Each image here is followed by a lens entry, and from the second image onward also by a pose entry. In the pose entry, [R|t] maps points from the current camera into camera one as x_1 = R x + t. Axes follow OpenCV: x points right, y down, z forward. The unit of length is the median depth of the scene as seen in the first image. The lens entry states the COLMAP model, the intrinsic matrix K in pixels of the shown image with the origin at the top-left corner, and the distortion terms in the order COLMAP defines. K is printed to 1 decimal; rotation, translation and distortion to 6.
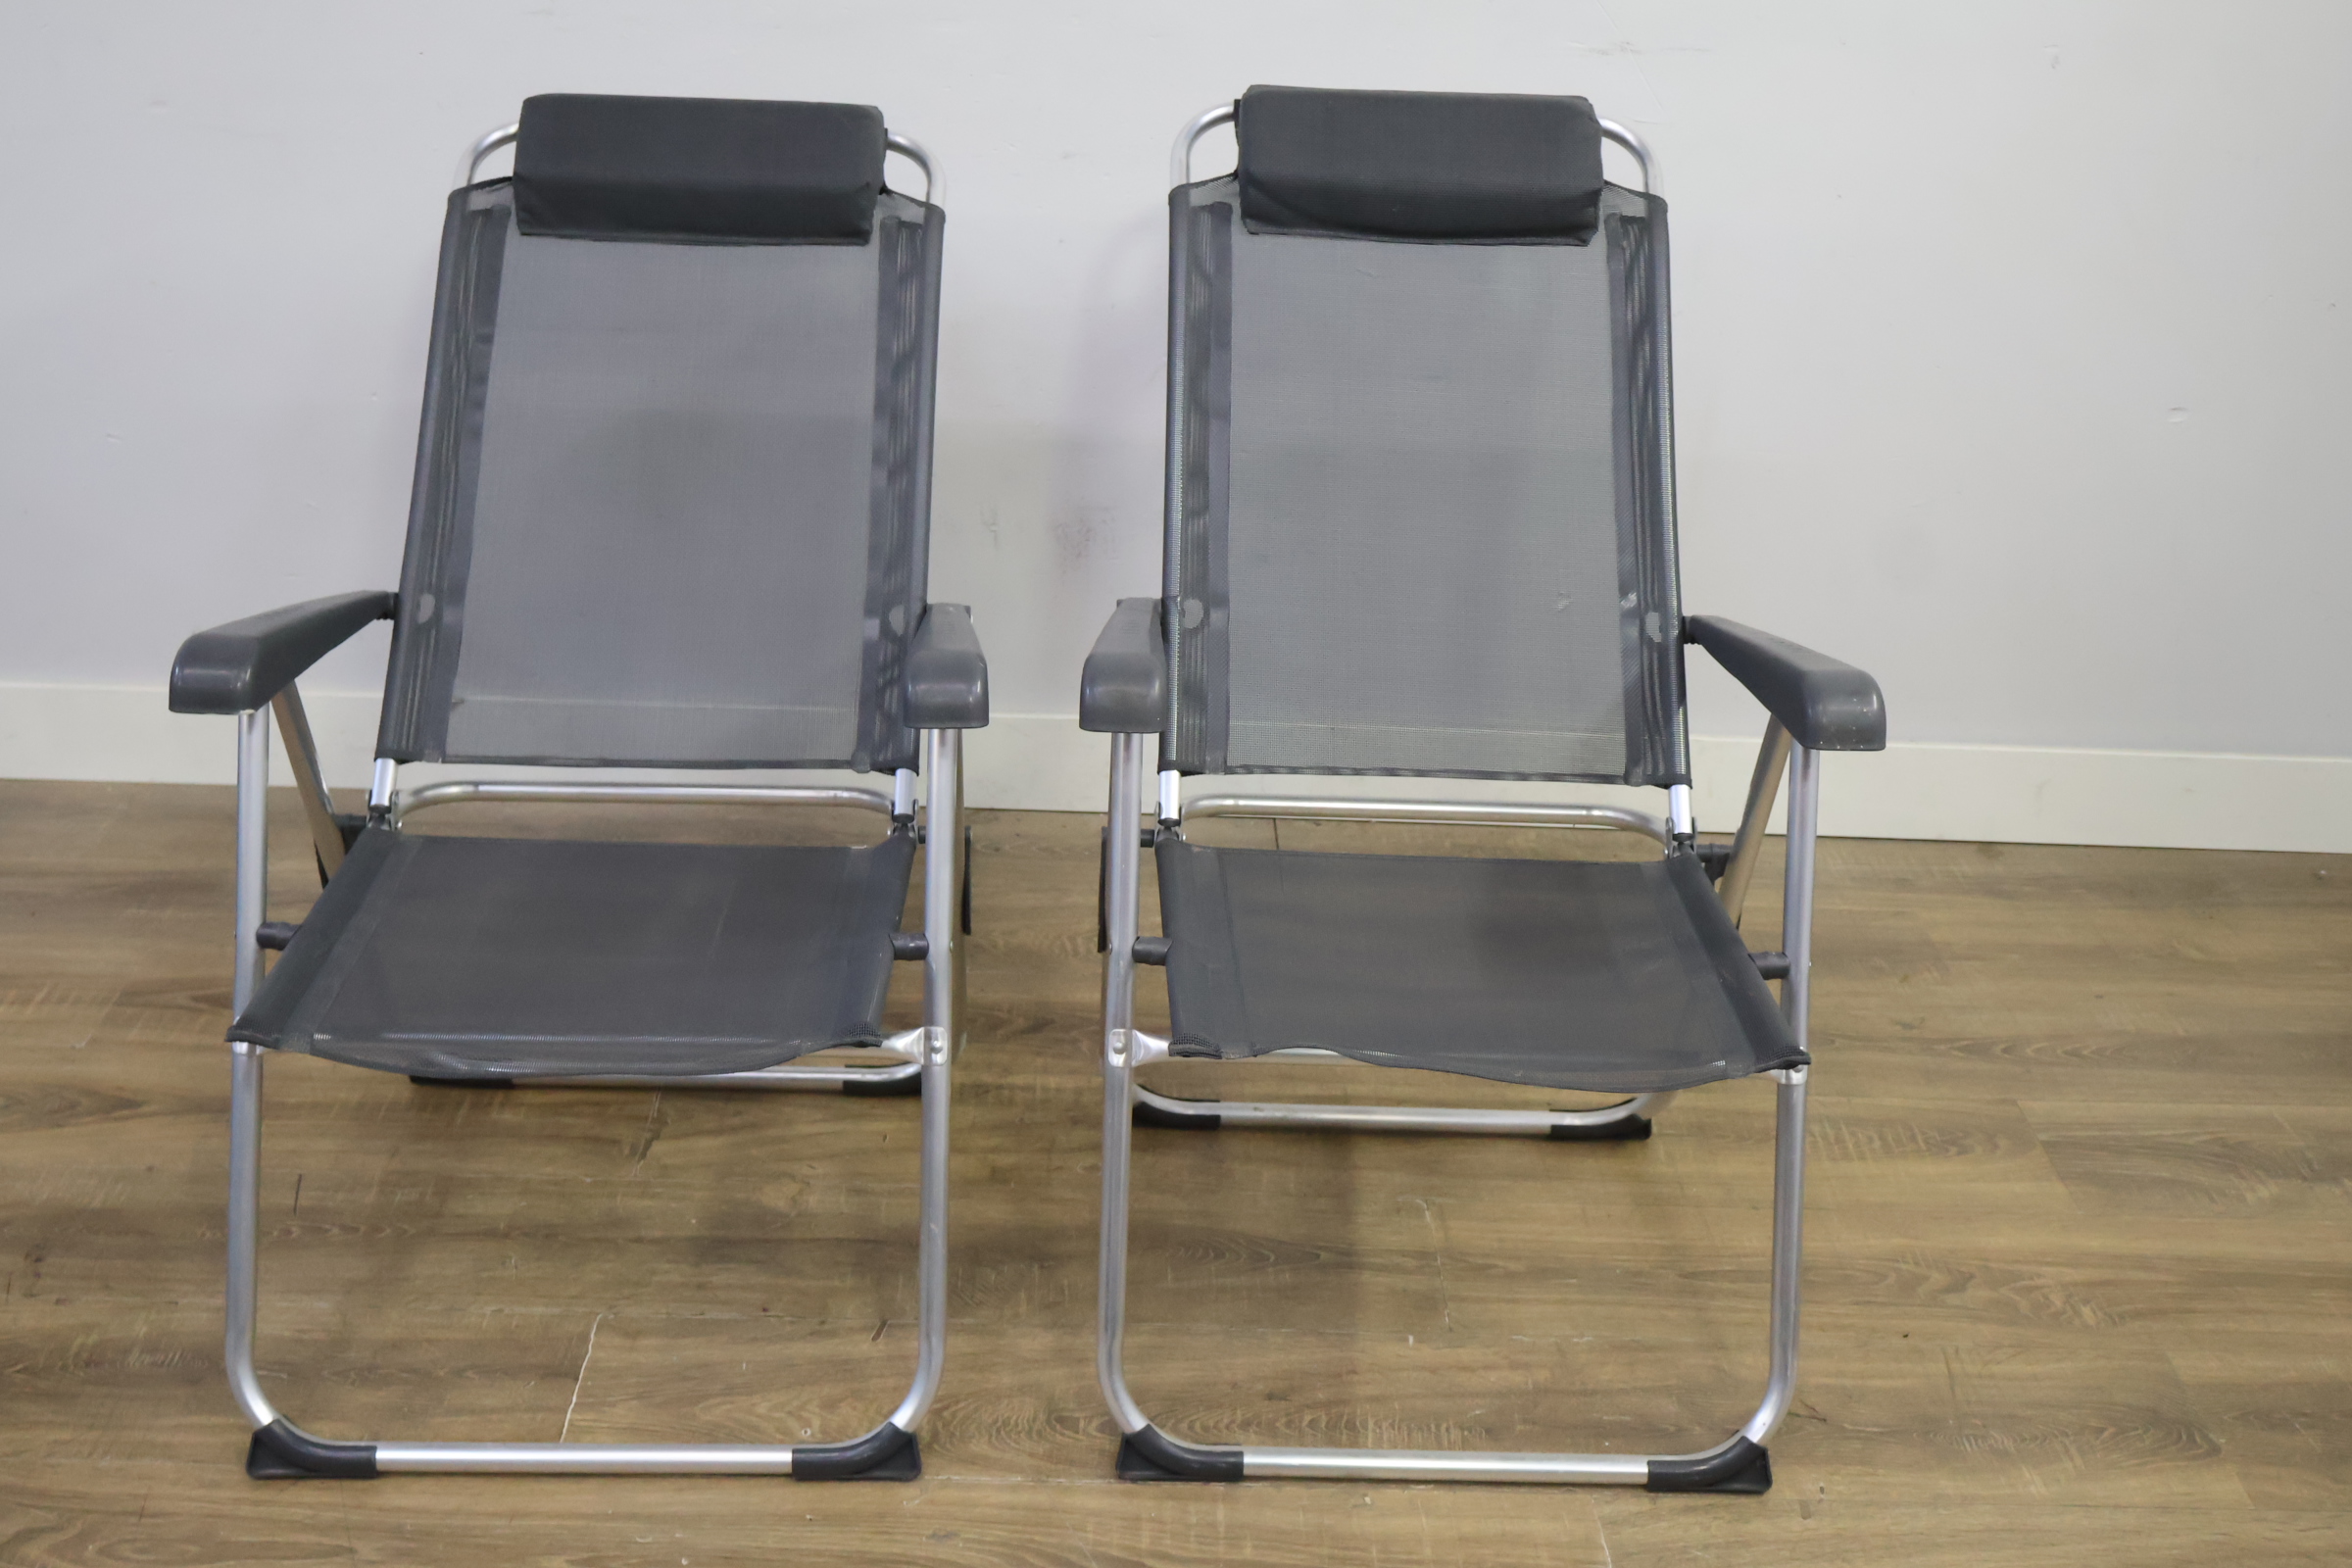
lens RADIAL K [[2631.2, 0, 1170.7], [0, 2631.2, 784.3], [0, 0, 1]] dist [-0.001585, 0.000000]
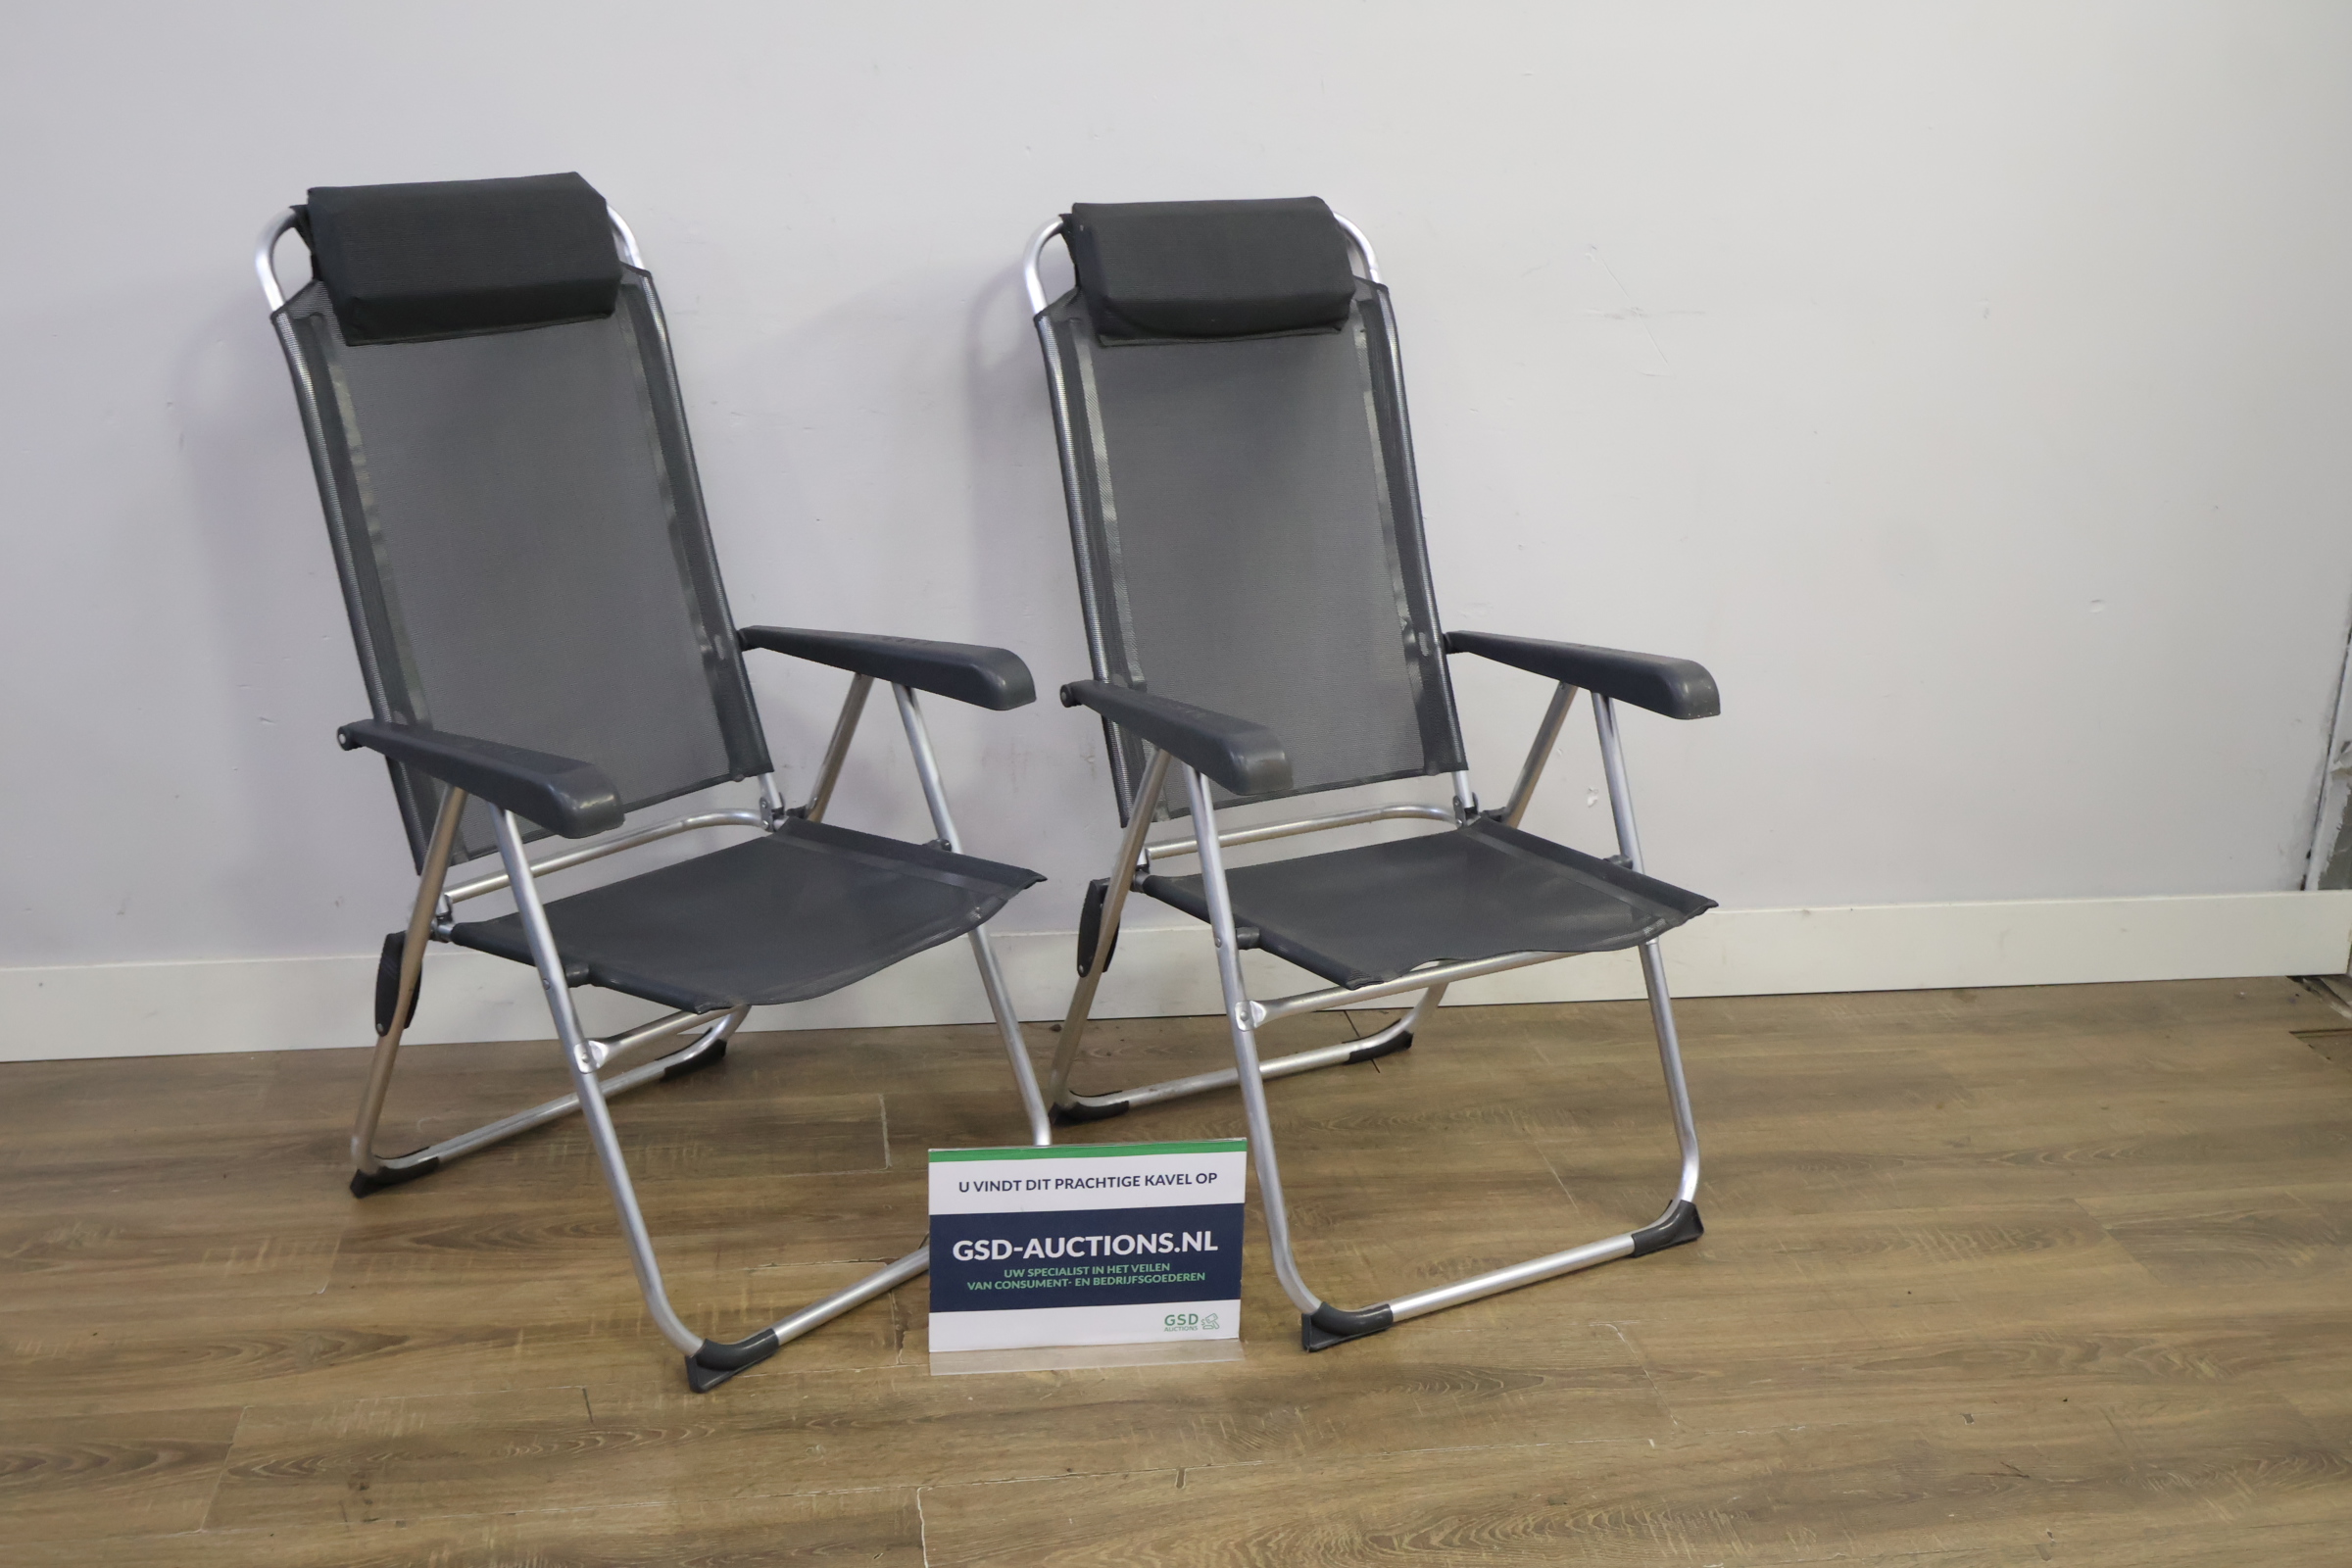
lens RADIAL K [[2487.9, 0, 1176.0], [0, 2487.9, 792.5], [0, 0, 1]] dist [-0.001409, 0.000000]
pose [[0.989448, -0.057643, 0.132930, -0.219968], [0.071088, 0.992573, -0.098723, 0.027192], [-0.126252, 0.107131, 0.986196, -0.035933]]
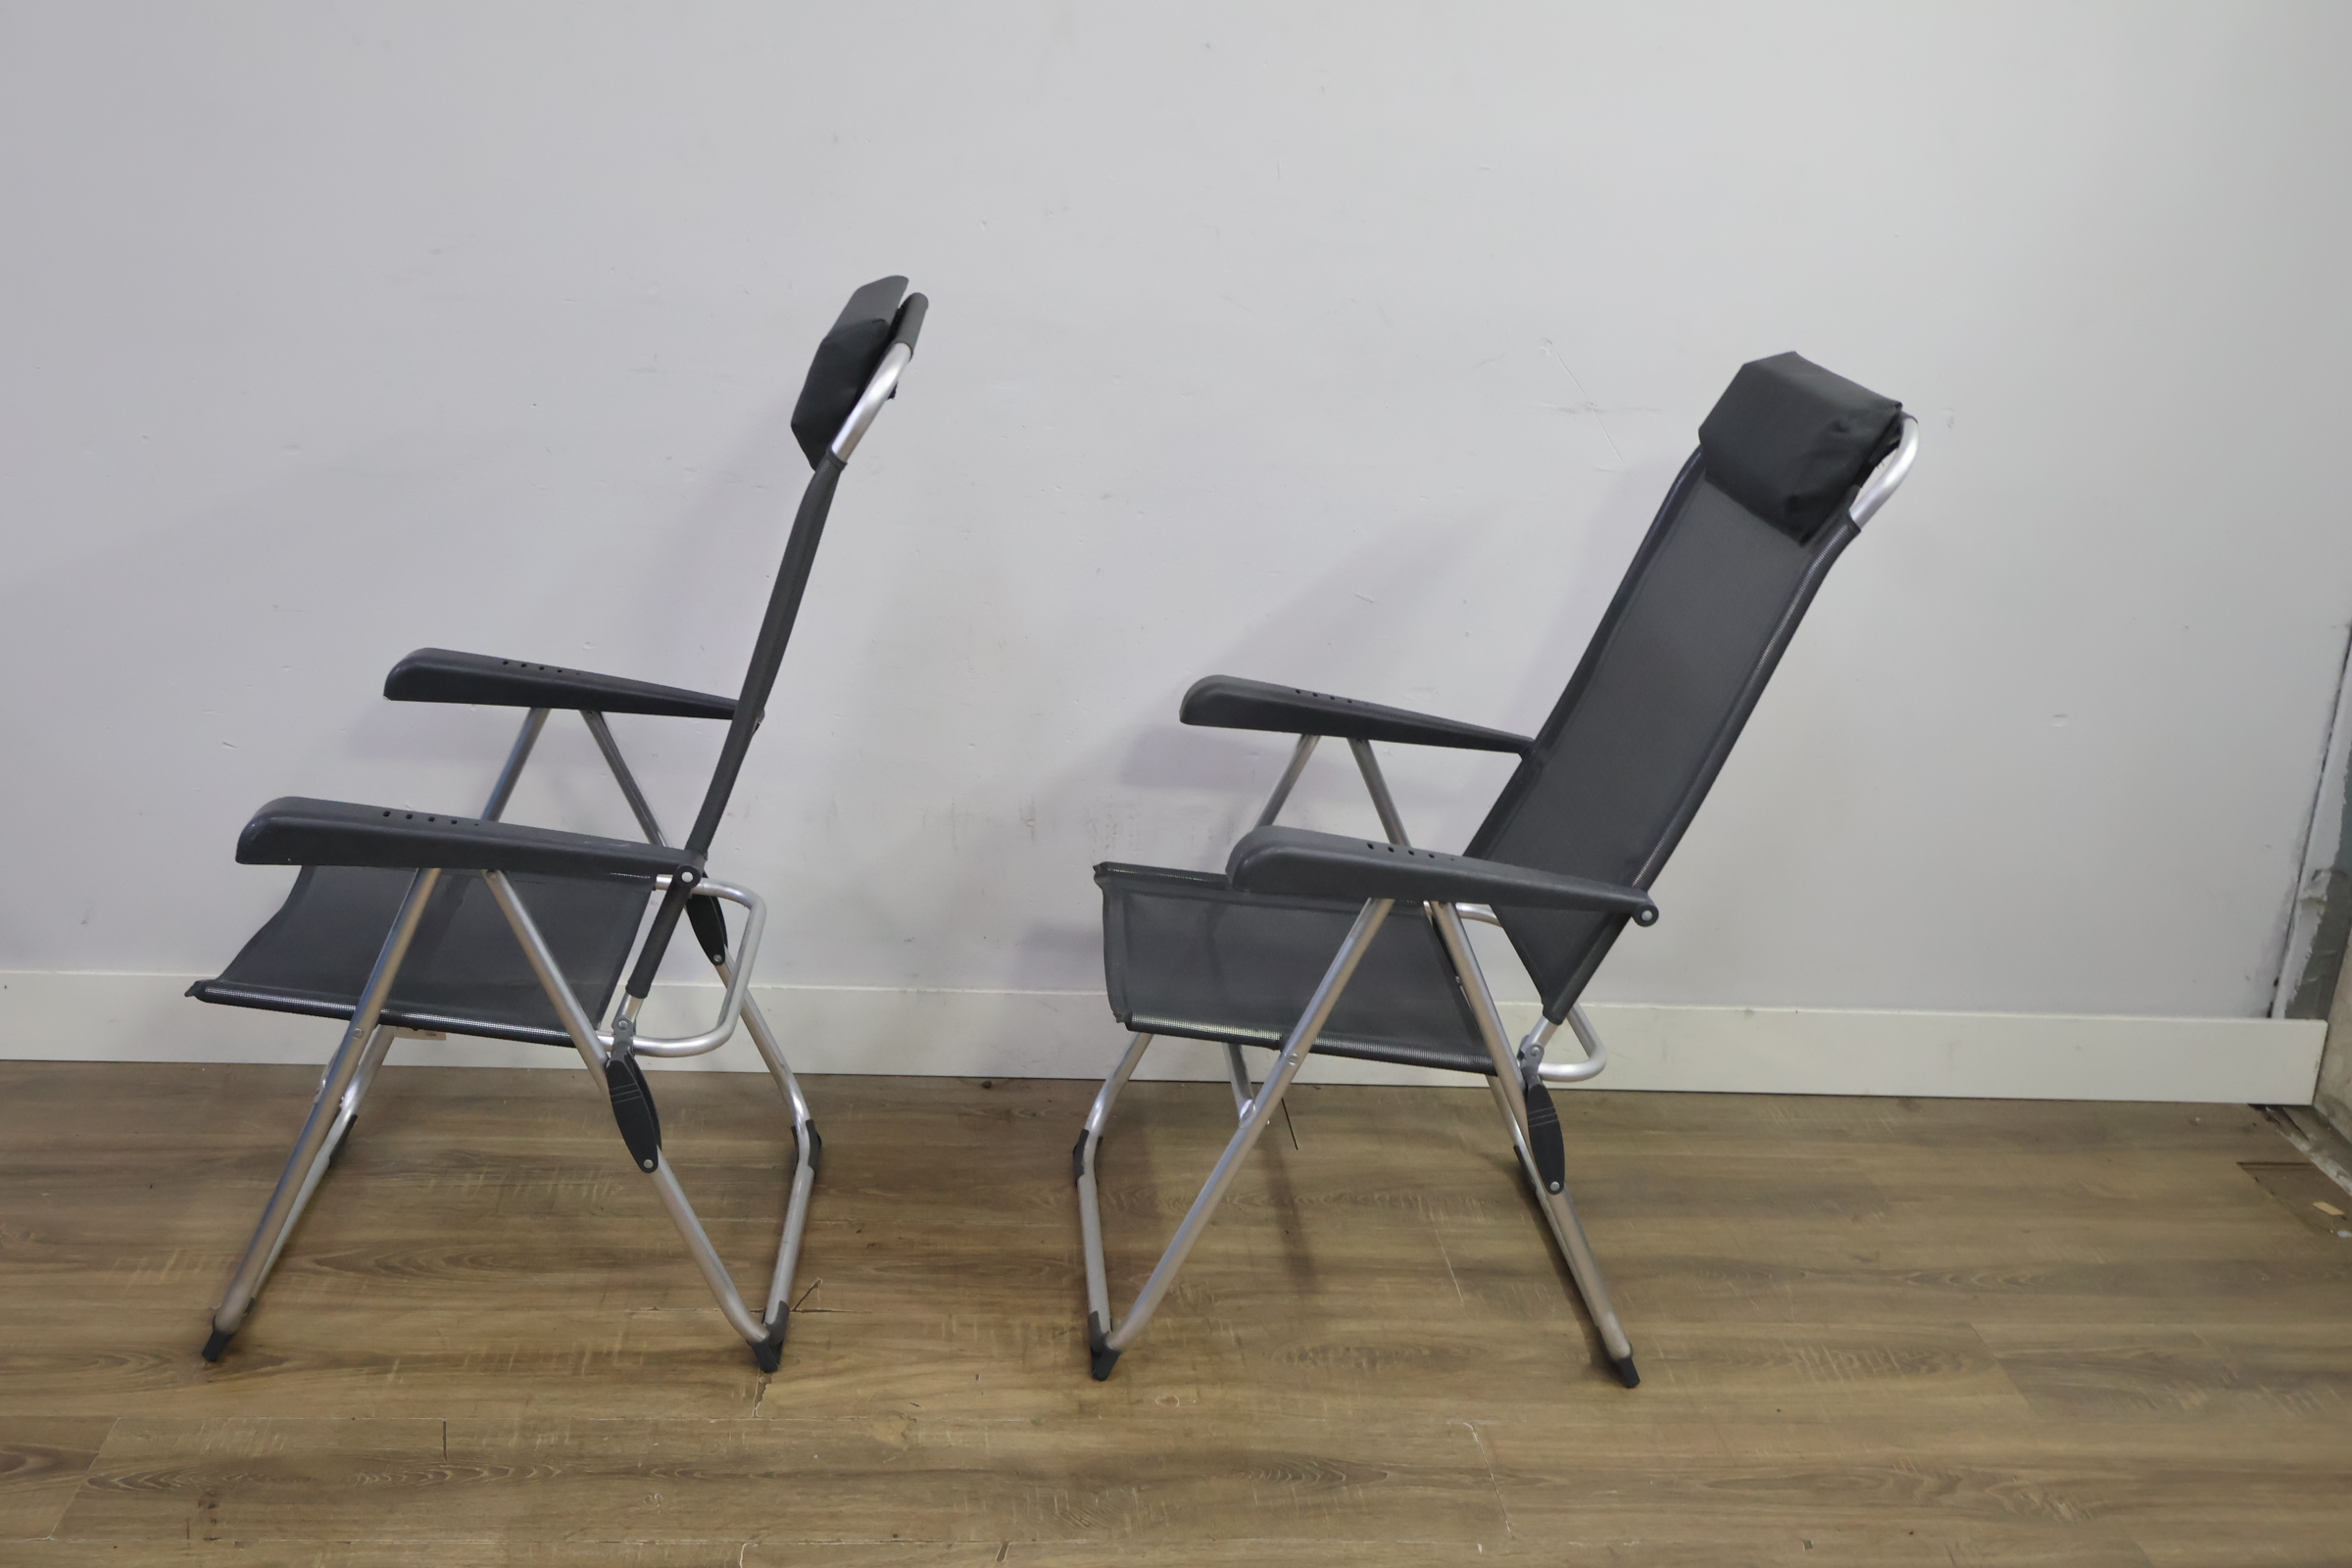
lens RADIAL K [[2487.9, 0, 1176.2], [0, 2487.9, 796.3], [0, 0, 1]] dist [-0.001409, 0.000000]
pose [[0.997227, -0.004307, 0.074288, -0.108263], [0.012317, 0.994106, -0.107710, 0.006764], [-0.073387, 0.108327, 0.991403, -0.064037]]
